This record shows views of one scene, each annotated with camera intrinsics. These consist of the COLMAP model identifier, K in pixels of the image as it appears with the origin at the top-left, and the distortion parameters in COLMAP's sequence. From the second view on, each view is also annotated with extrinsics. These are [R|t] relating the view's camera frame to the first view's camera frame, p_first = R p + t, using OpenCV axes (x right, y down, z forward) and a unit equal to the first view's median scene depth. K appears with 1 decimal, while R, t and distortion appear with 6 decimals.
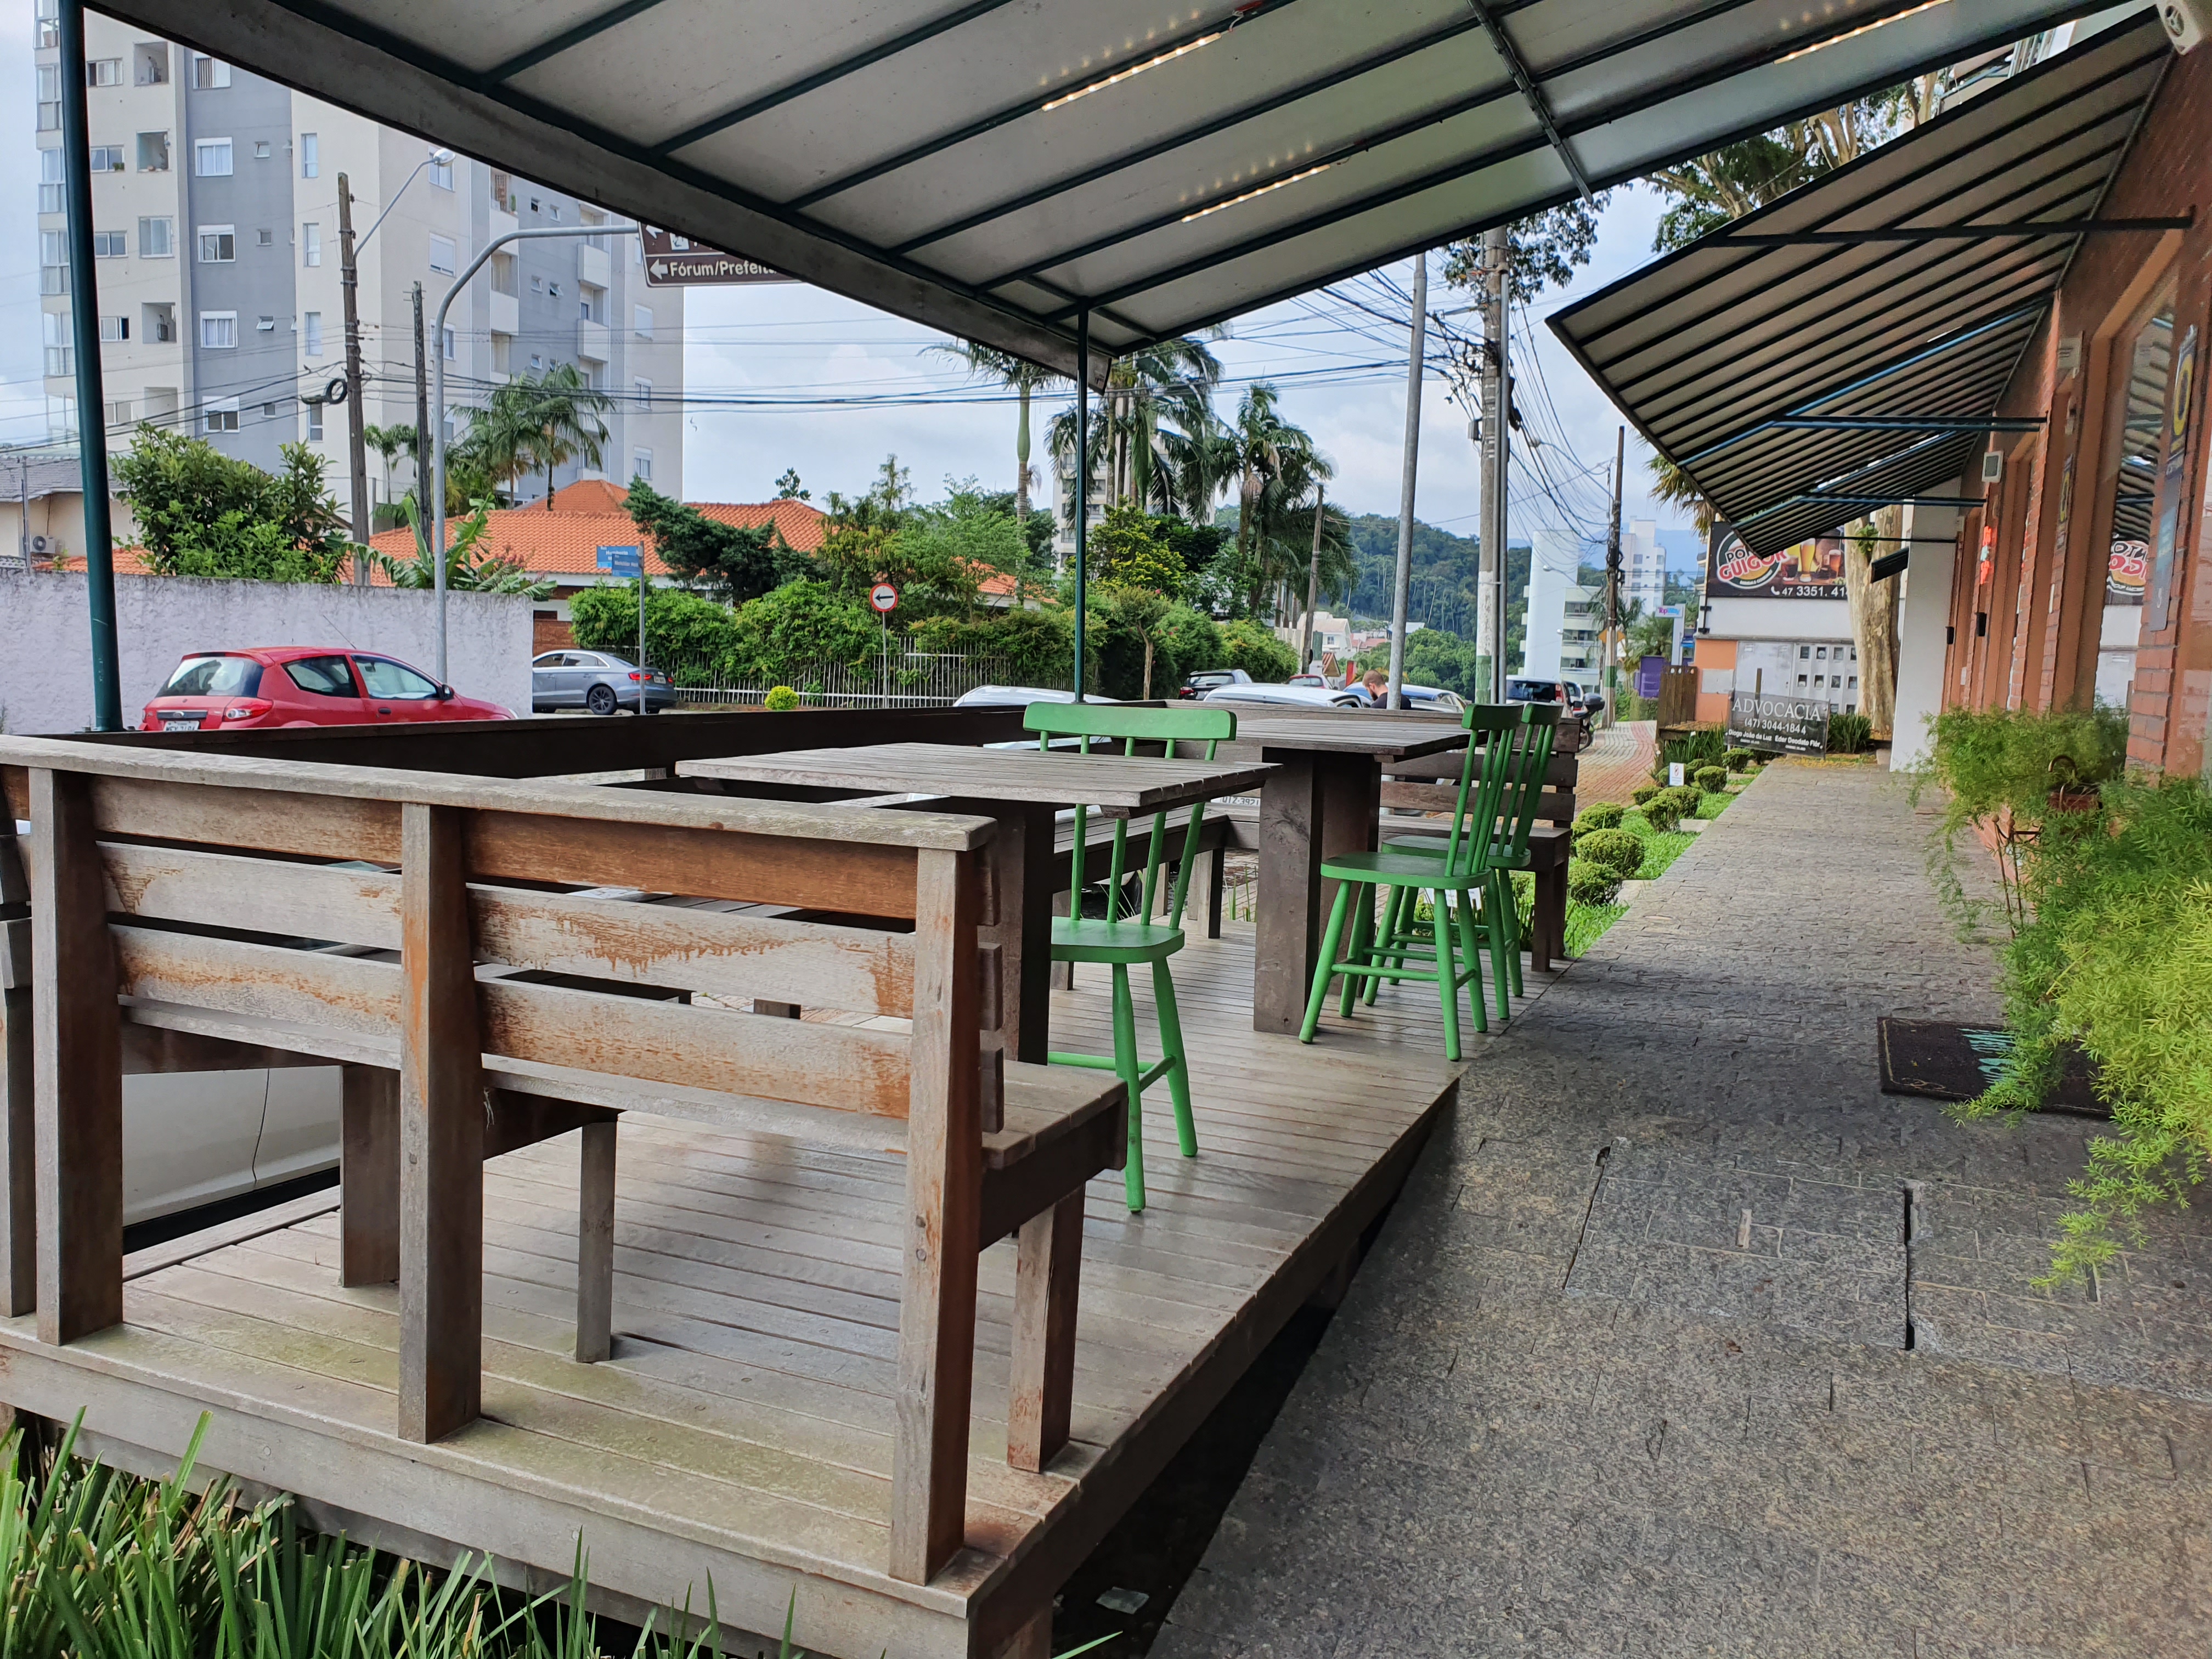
lens RADIAL K [[1708.3, 0, 1110.5], [0, 1708.3, 821.8], [0, 0, 1]] dist [0.128016, -0.306824]
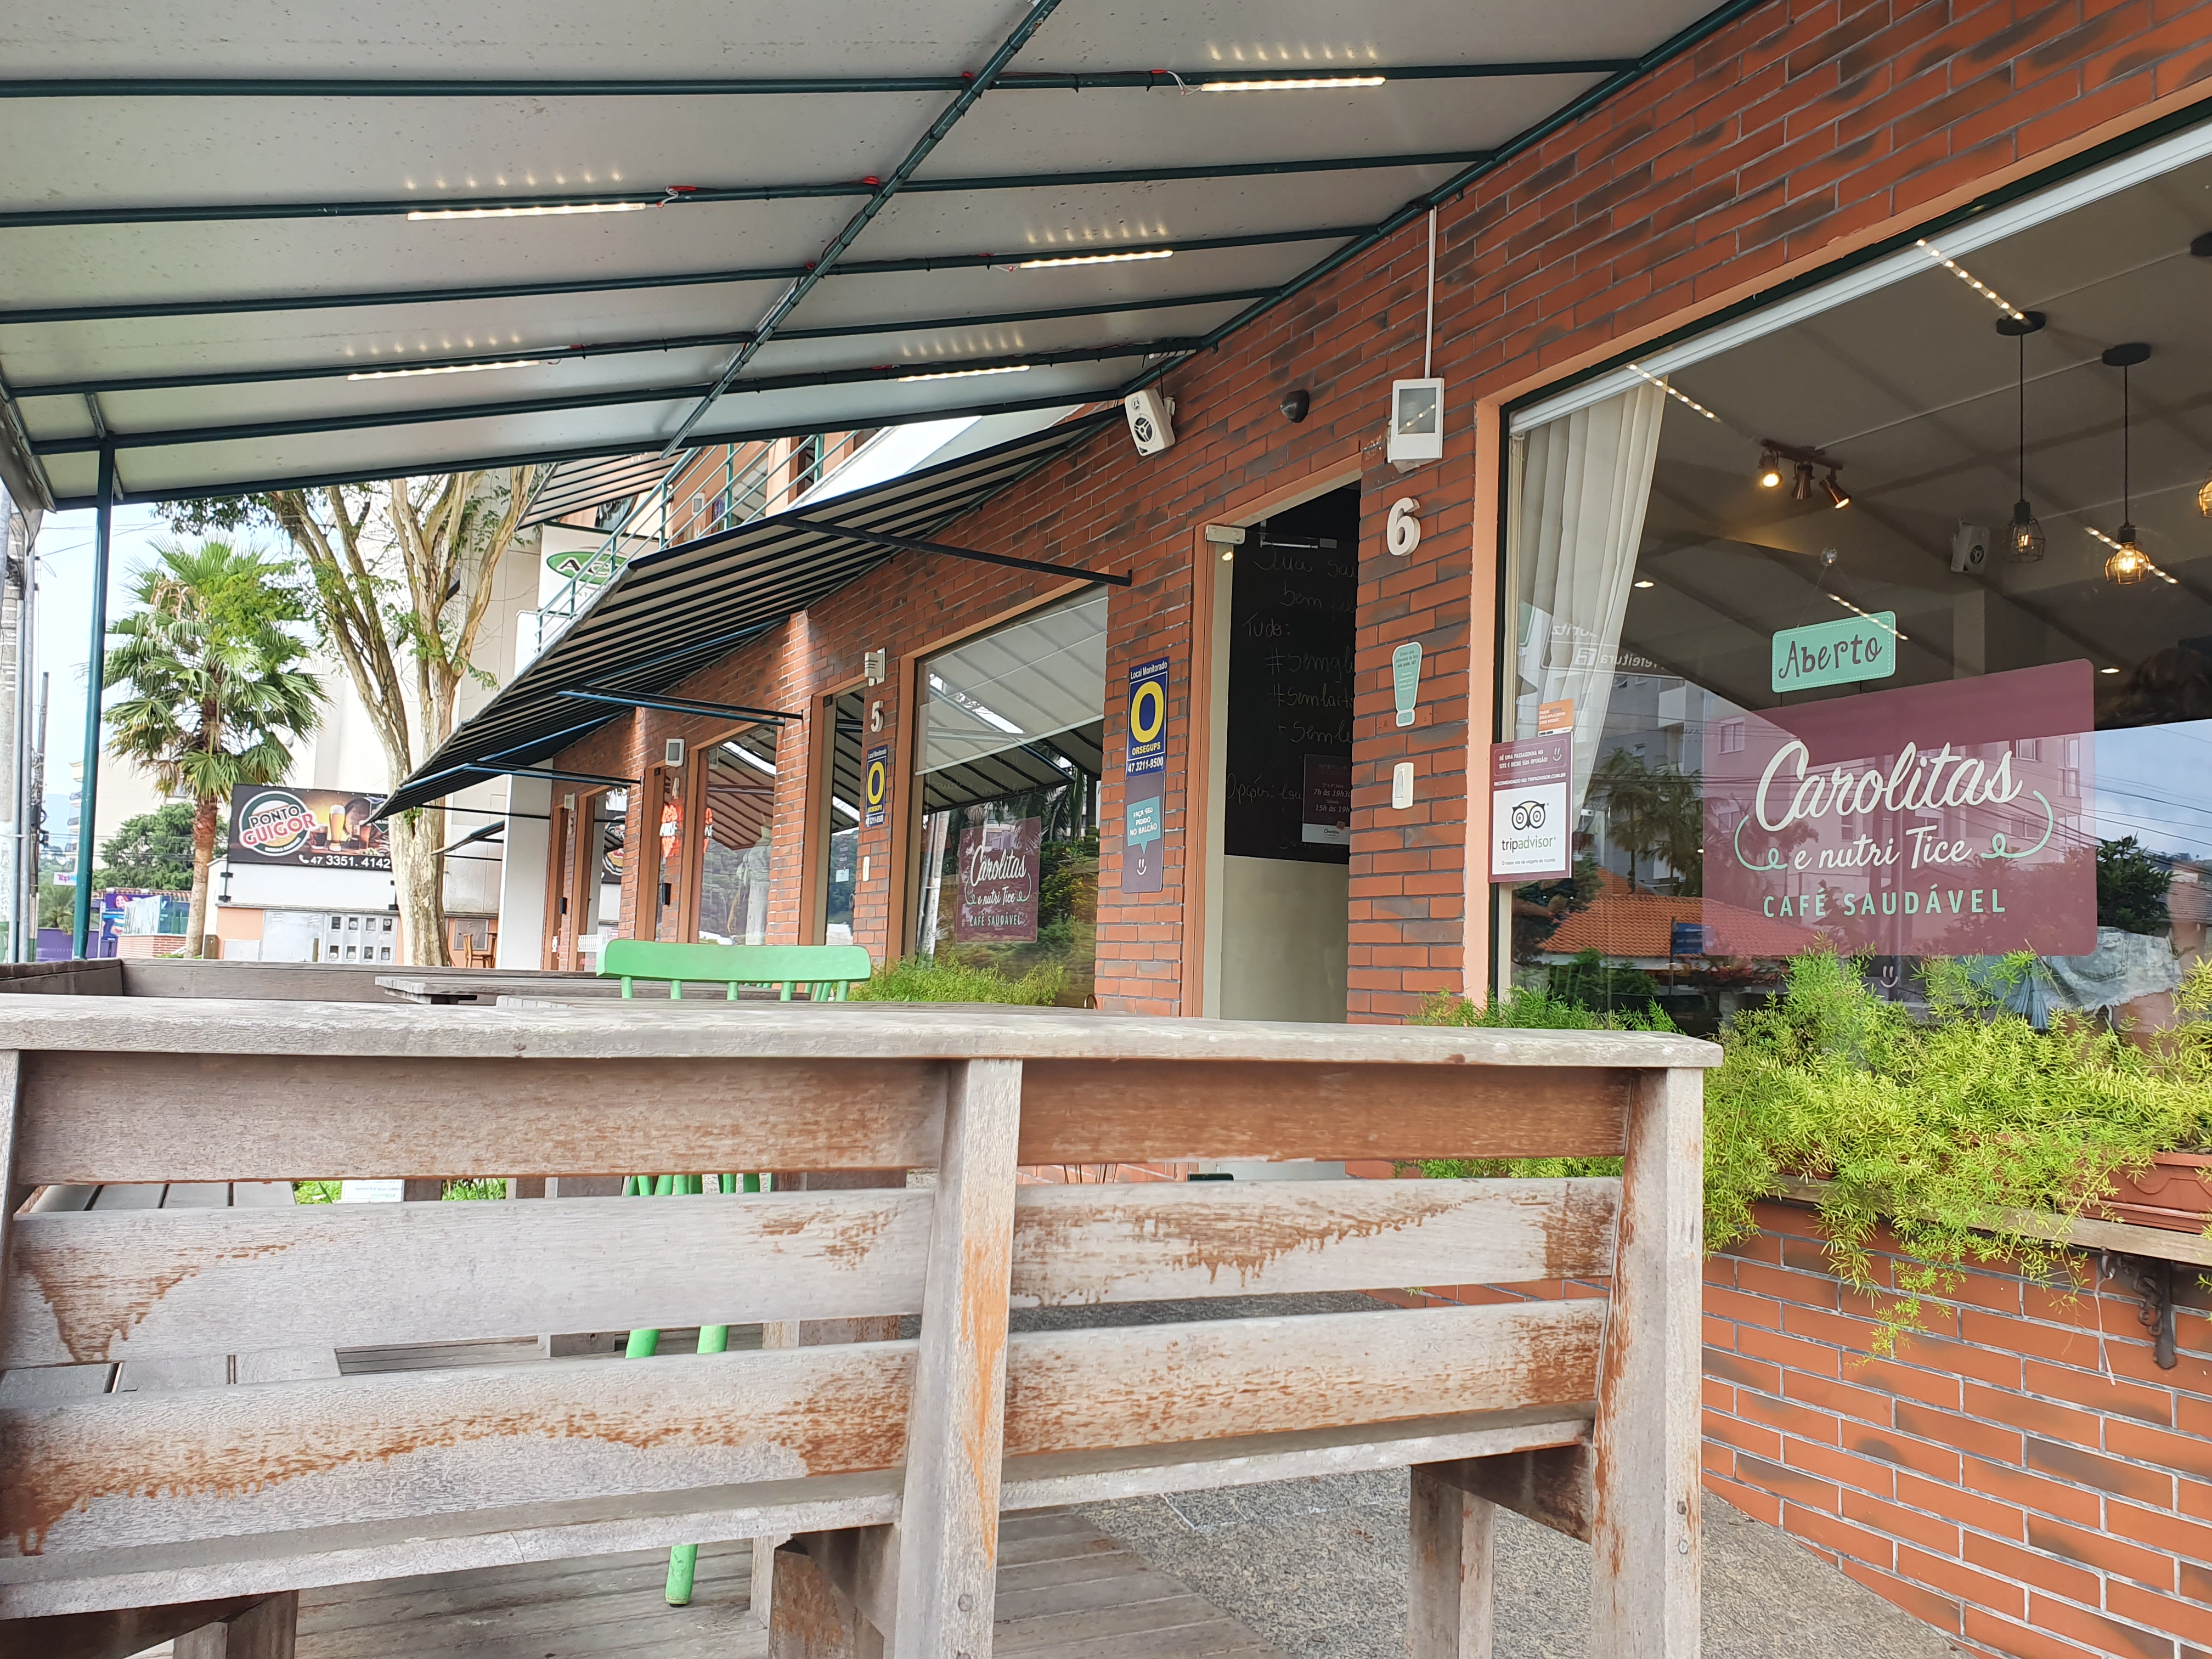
lens RADIAL K [[1708.3, 0, 1110.5], [0, 1708.3, 821.8], [0, 0, 1]] dist [0.128016, -0.306824]
pose [[0.643406, 0.054935, 0.763552, -0.208593], [0.066493, 0.989642, -0.127232, -0.003488], [-0.762632, 0.132633, 0.633088, 0.133630]]
